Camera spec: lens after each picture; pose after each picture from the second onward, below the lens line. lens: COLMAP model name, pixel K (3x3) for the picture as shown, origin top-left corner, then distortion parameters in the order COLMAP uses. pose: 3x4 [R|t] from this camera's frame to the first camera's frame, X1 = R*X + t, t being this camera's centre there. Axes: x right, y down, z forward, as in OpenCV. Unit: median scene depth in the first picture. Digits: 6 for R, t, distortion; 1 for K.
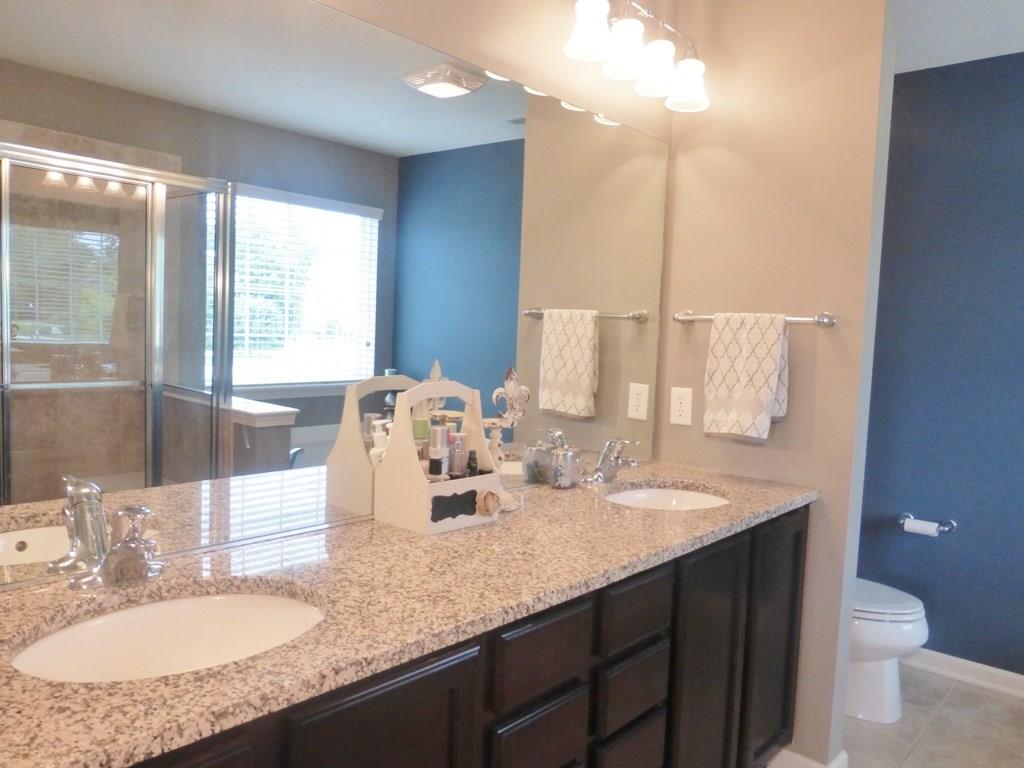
lens RADIAL K [[797.8, 0, 512.0], [0, 797.8, 384.0], [0, 0, 1]] dist [-0.002538, 0.002804]
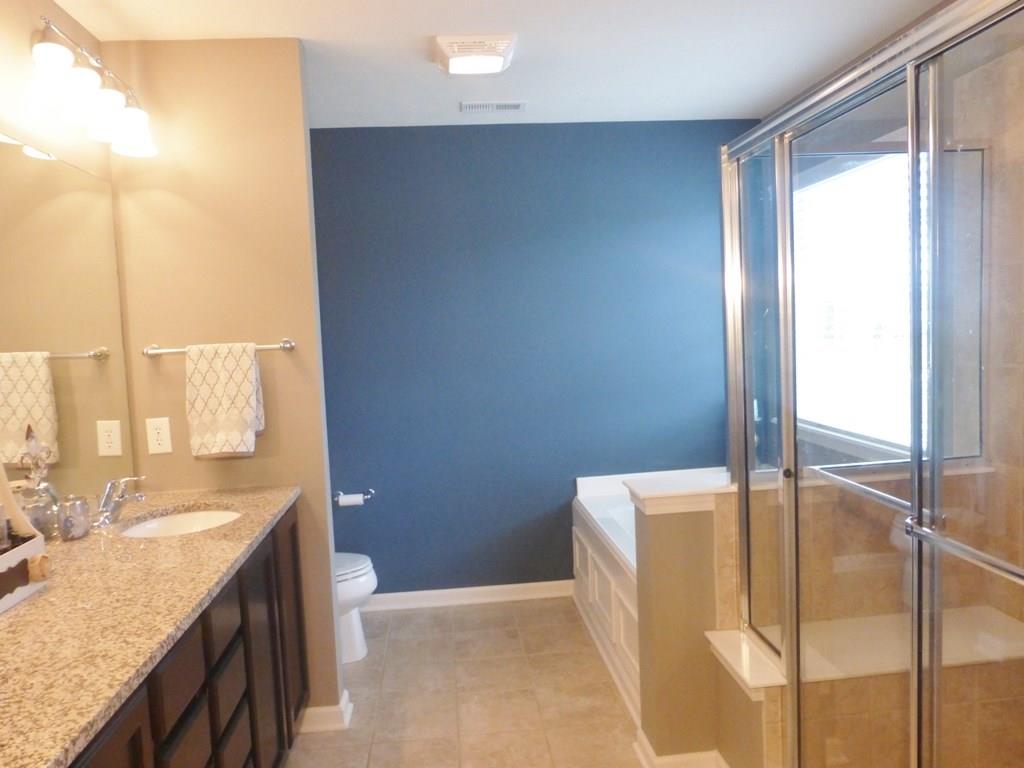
lens RADIAL K [[793.3, 0, 512.0], [0, 793.3, 384.0], [0, 0, 1]] dist [0.002575, 0.104761]
pose [[0.696221, -0.118409, 0.707994, -0.221670], [0.120998, 0.991547, 0.046846, -0.036418], [-0.707556, 0.053051, 0.704663, -0.077340]]
